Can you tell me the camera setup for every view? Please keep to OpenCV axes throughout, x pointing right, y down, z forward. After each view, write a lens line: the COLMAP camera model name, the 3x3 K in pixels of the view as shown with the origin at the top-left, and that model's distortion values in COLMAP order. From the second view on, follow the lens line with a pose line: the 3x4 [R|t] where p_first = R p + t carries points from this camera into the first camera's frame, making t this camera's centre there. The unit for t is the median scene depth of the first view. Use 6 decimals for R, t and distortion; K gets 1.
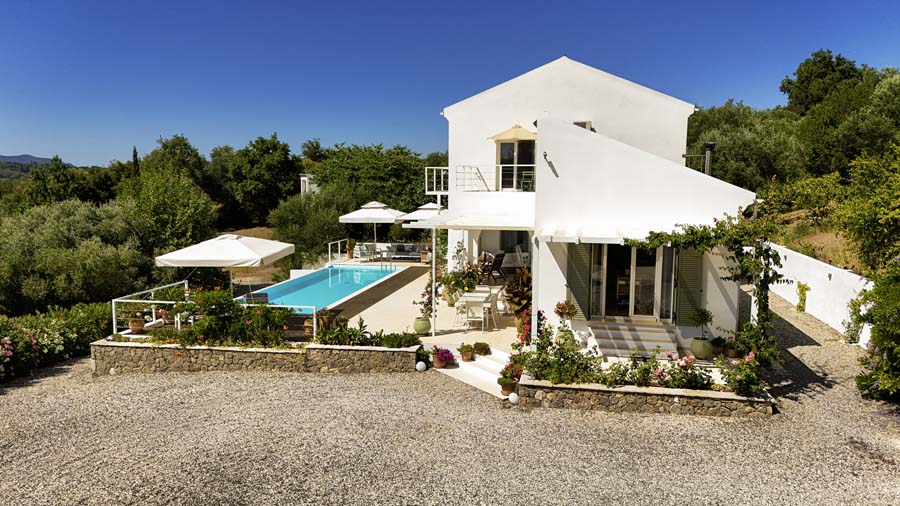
lens RADIAL K [[668.0, 0, 450.0], [0, 668.0, 253.0], [0, 0, 1]] dist [0.090304, -0.112680]
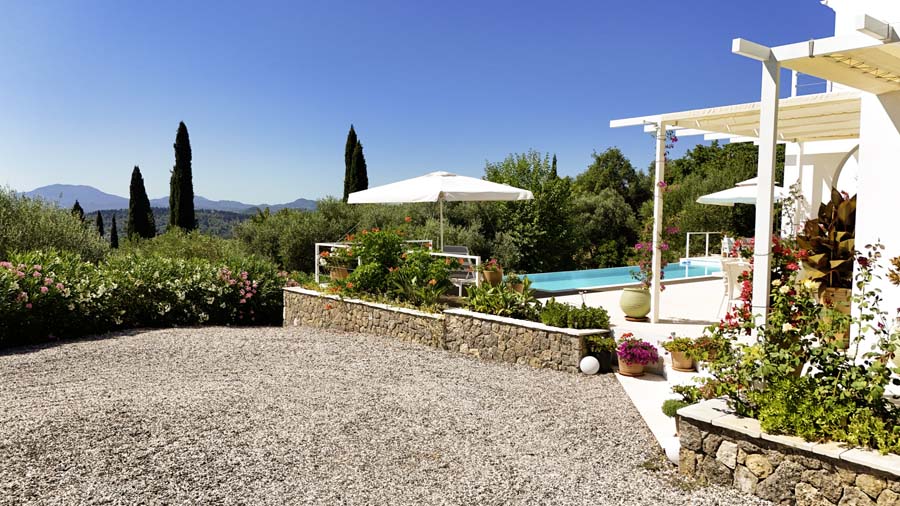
lens RADIAL K [[668.0, 0, 450.0], [0, 668.0, 253.0], [0, 0, 1]] dist [0.090304, -0.112680]
pose [[0.769134, 0.045106, -0.637494, 0.207502], [-0.079660, 0.996493, -0.025603, 0.101223], [0.634103, 0.070475, 0.770030, 0.500878]]
